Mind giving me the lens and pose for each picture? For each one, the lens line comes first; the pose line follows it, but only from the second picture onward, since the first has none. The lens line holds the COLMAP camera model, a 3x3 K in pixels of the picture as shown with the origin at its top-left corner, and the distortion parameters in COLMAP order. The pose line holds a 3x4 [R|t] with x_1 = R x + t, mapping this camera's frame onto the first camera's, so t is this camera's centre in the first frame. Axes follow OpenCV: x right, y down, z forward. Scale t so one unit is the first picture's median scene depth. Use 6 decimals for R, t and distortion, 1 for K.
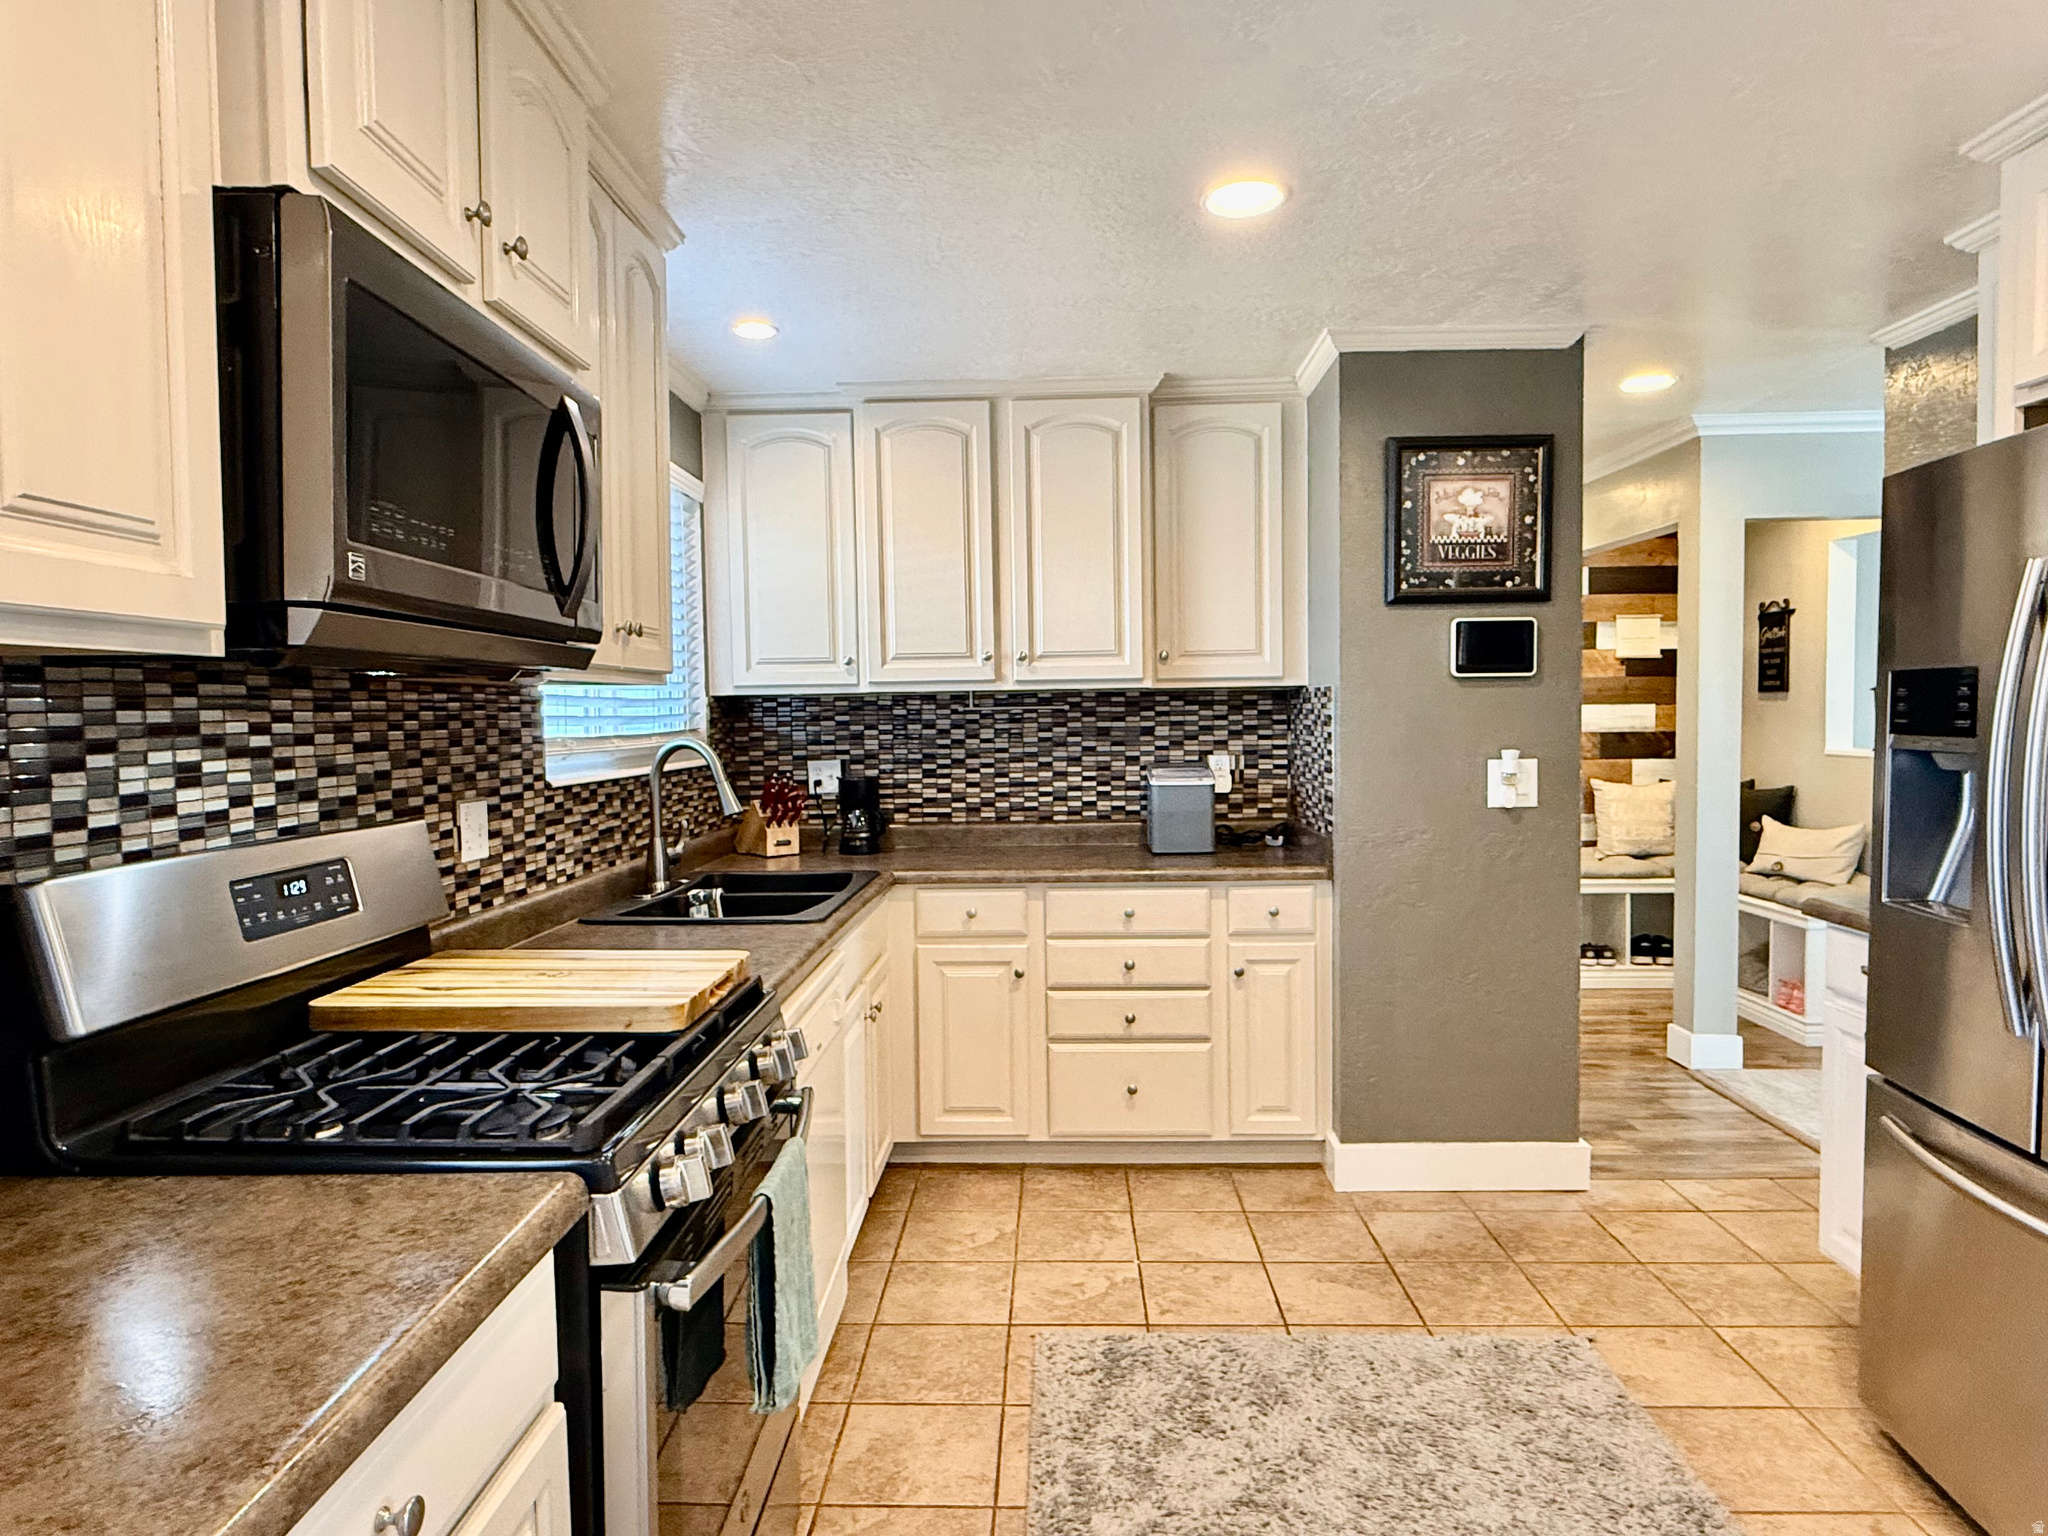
lens RADIAL K [[1205.8, 0, 1016.7], [0, 1205.8, 766.0], [0, 0, 1]] dist [-0.006882, 0.003563]
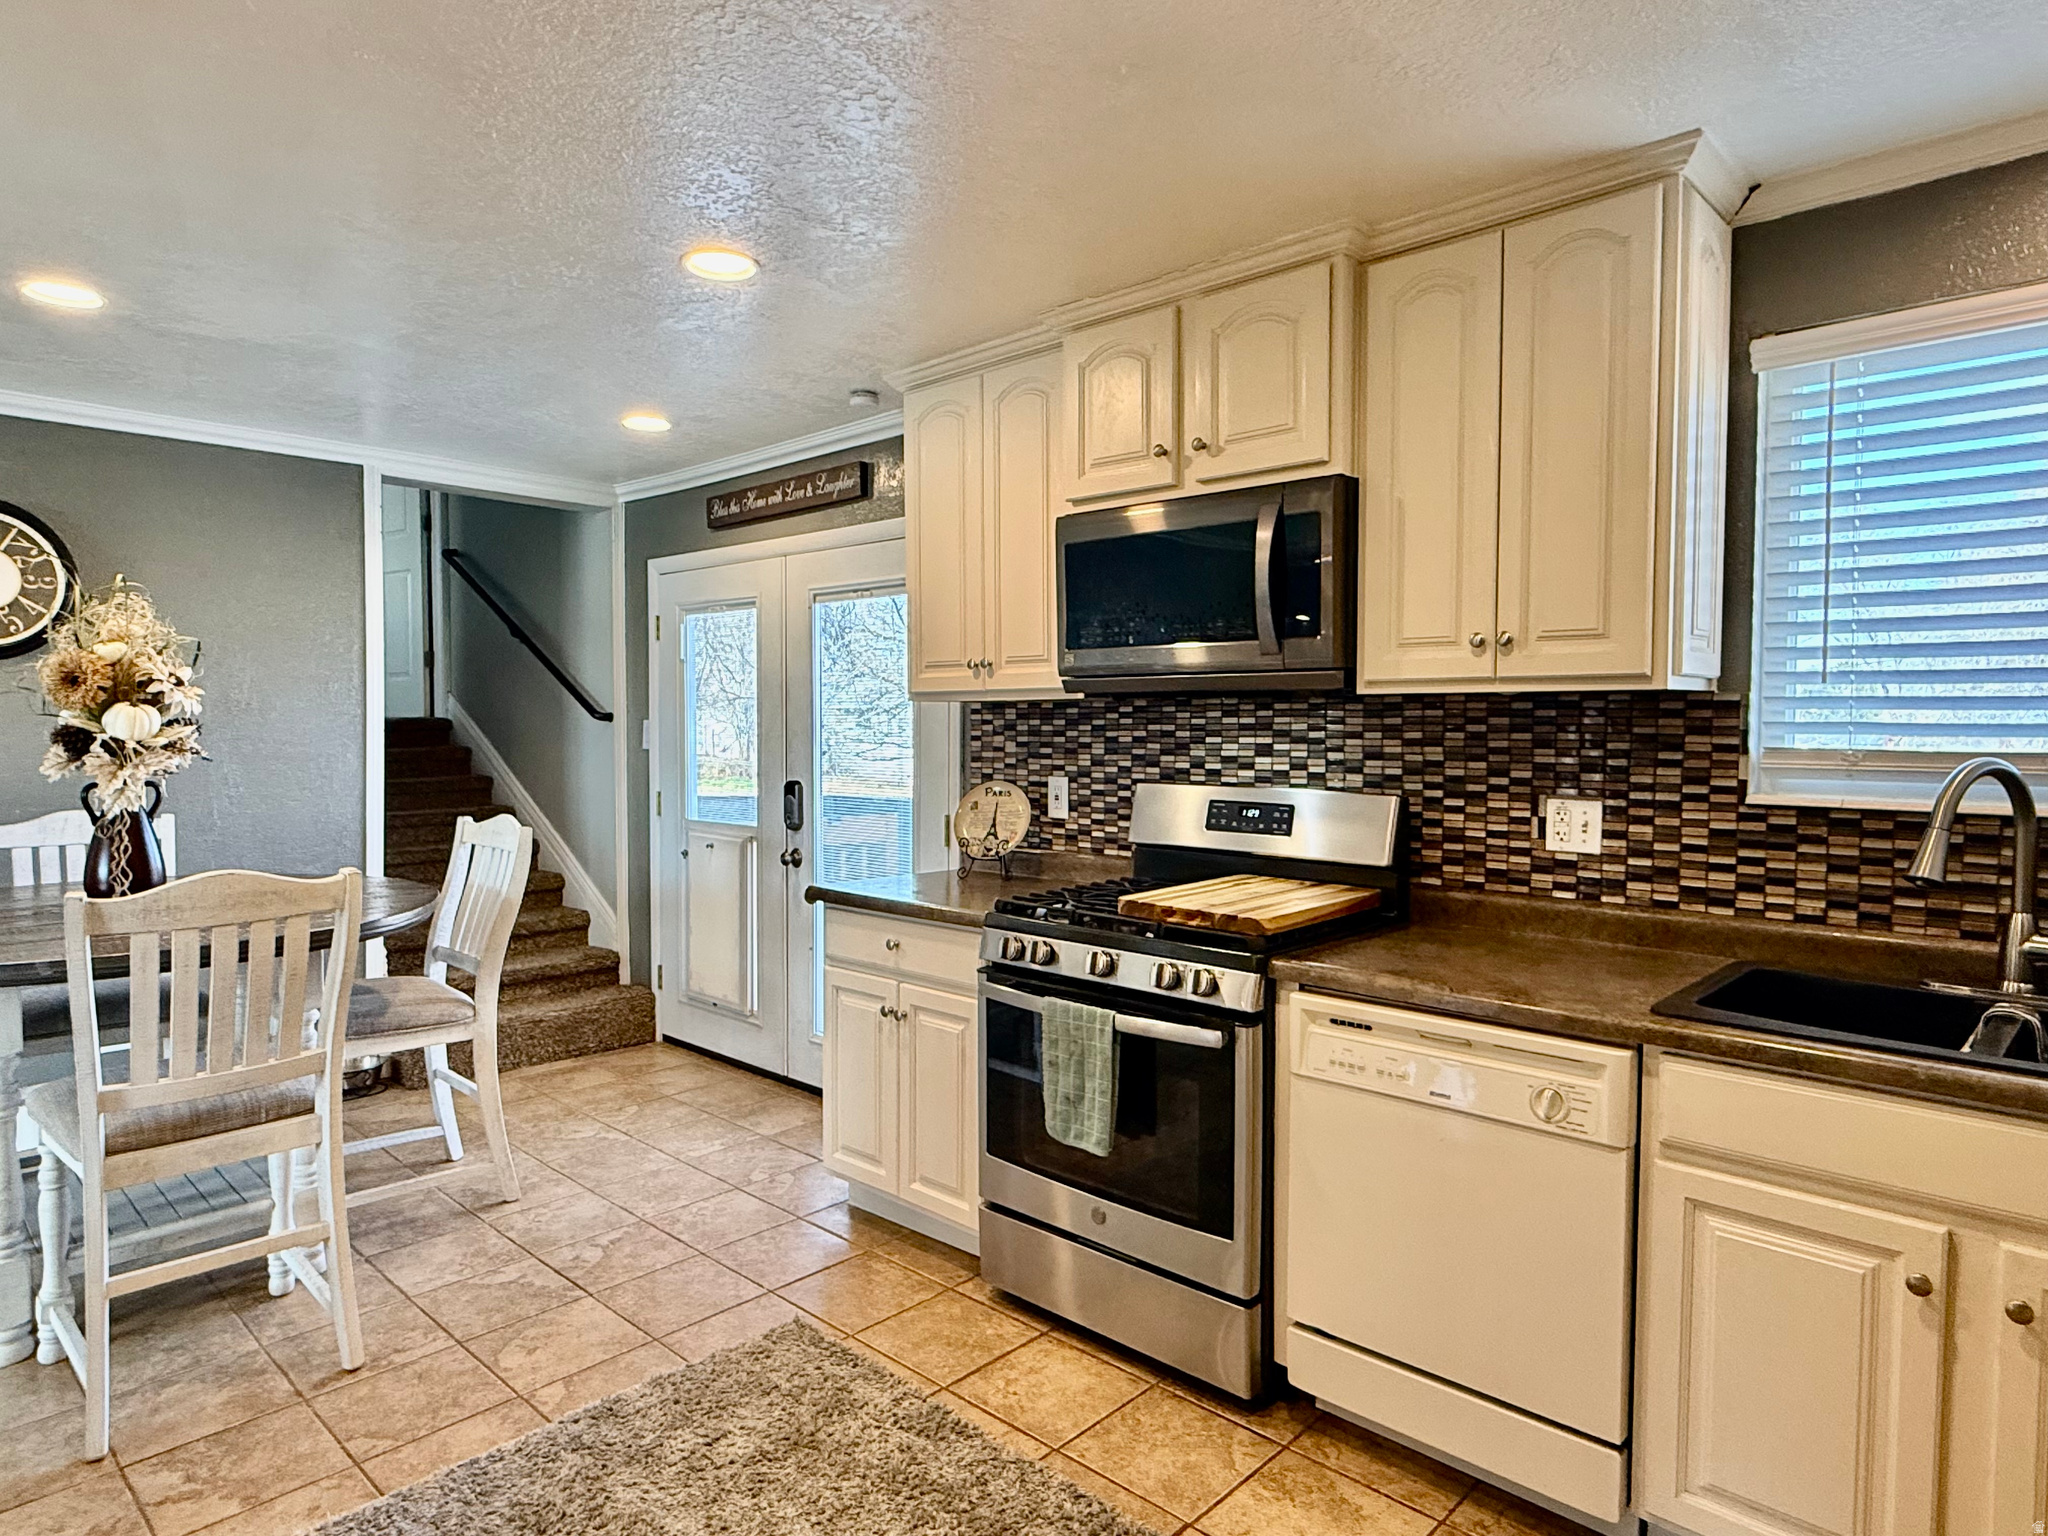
lens RADIAL K [[1205.8, 0, 1021.1], [0, 1205.8, 769.7], [0, 0, 1]] dist [-0.006882, 0.003563]
pose [[-0.668140, 0.041081, -0.742901, 0.487362], [-0.025962, 0.996579, 0.078458, -0.048902], [0.743583, 0.071708, -0.664788, 0.937529]]
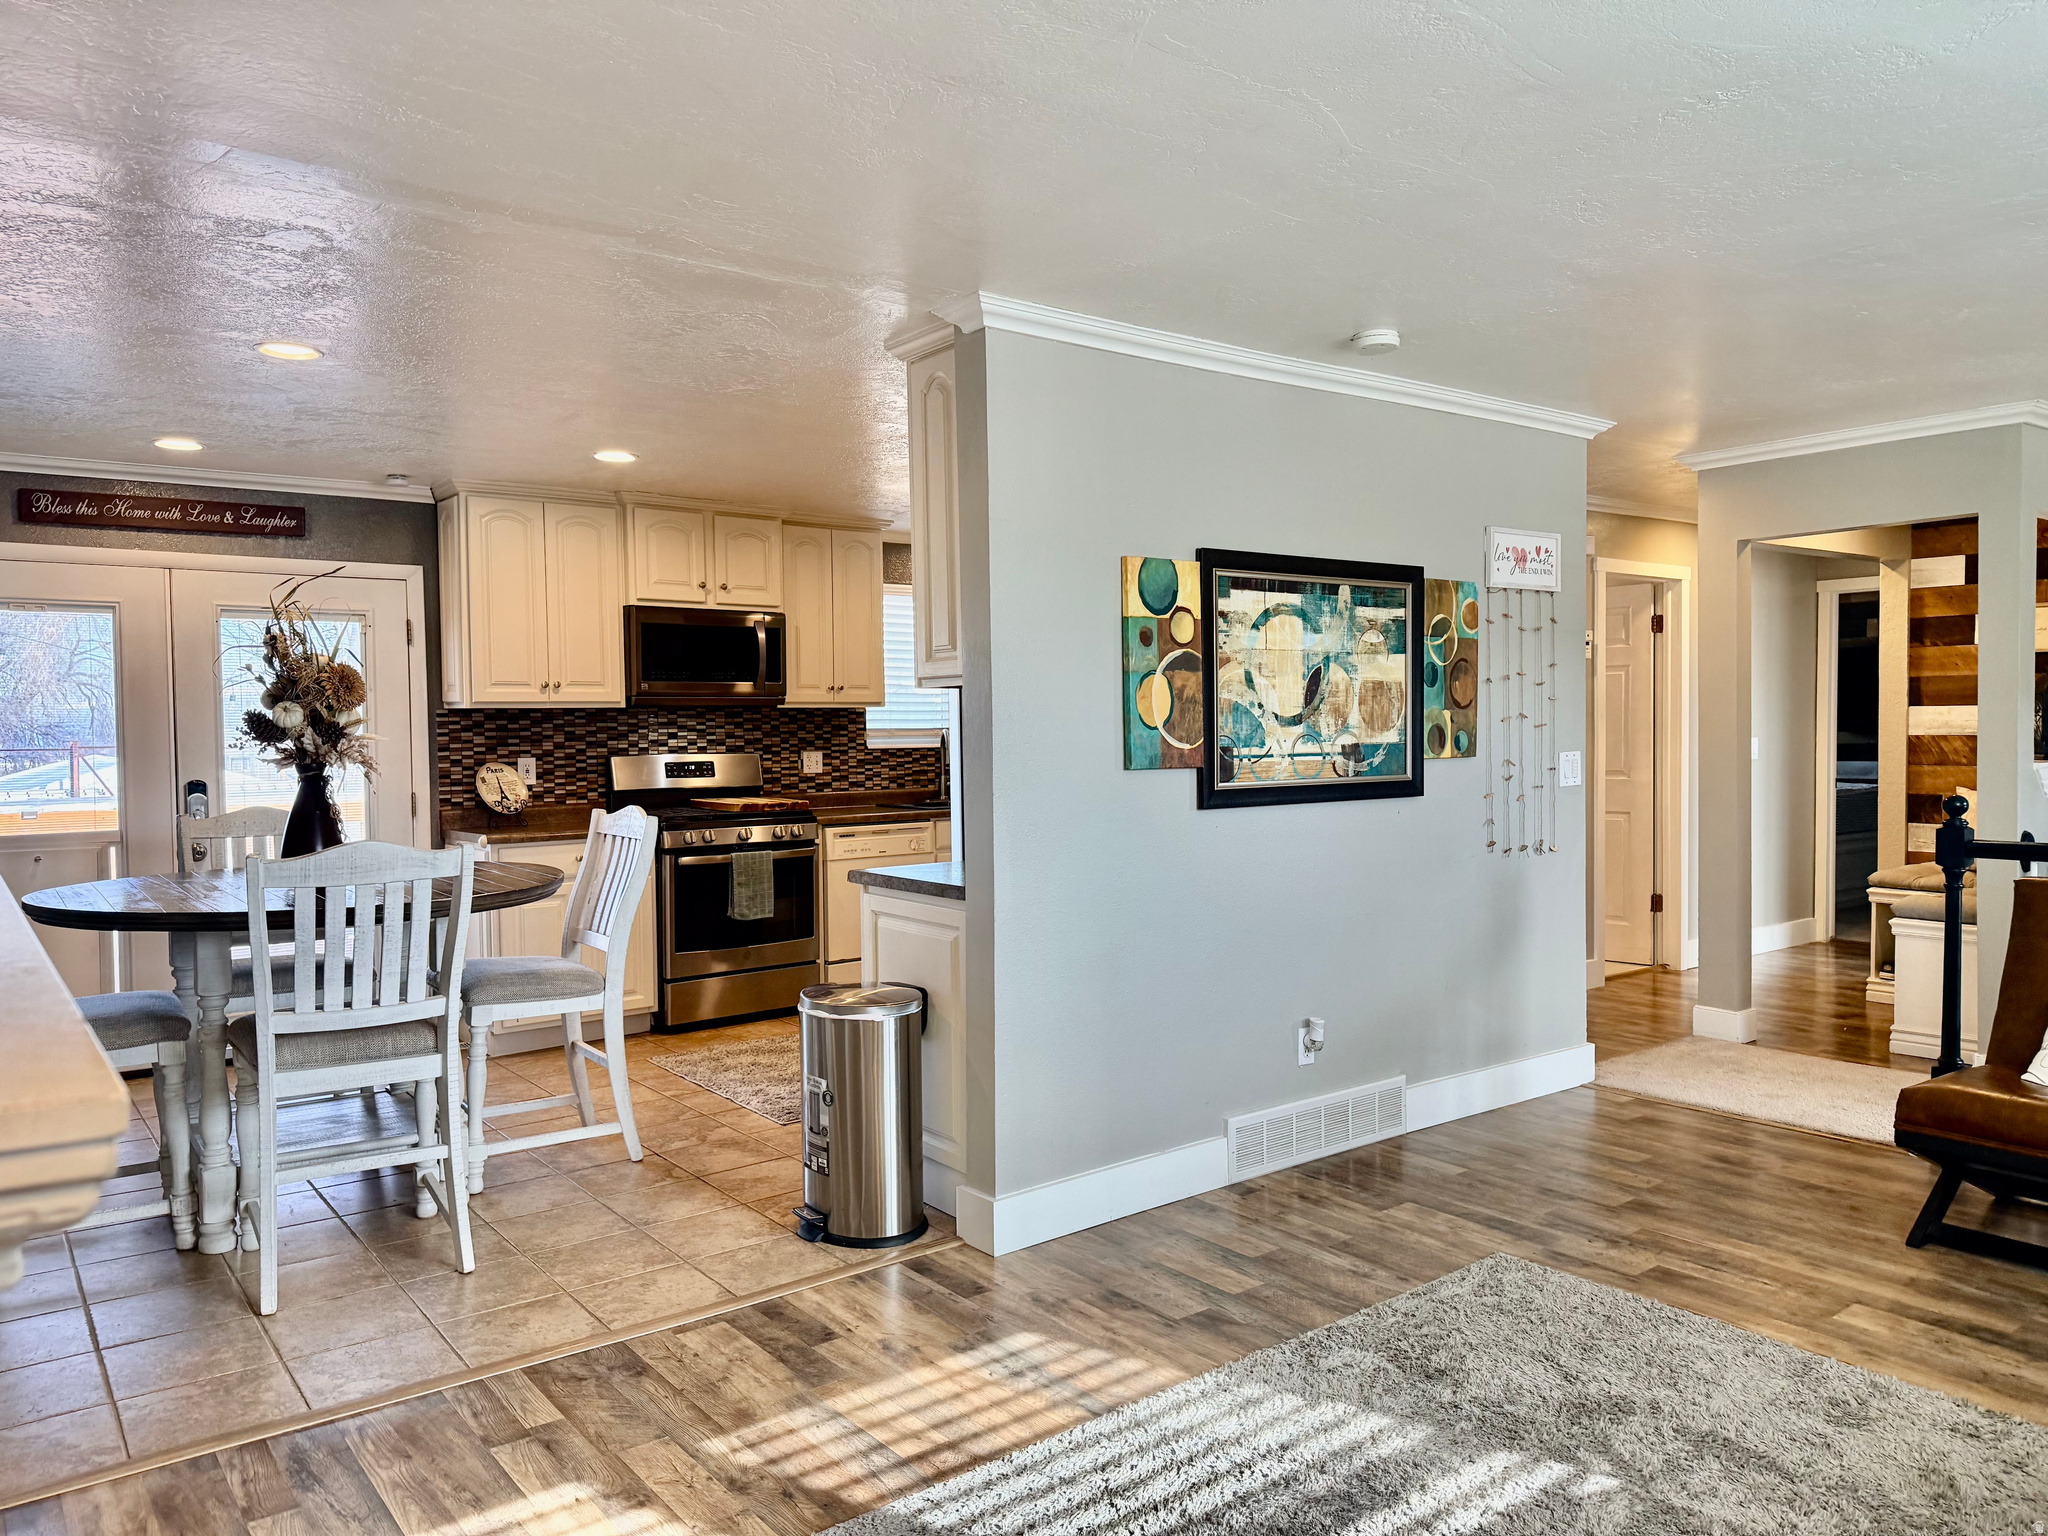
lens RADIAL K [[1422.7, 0, 1024.3], [0, 1422.7, 762.7], [0, 0, 1]] dist [0.038731, -0.037088]
pose [[0.627043, 0.026300, -0.778540, 1.611475], [-0.030957, 0.999482, 0.008830, 0.008575], [0.778369, 0.018565, 0.627532, -0.436662]]
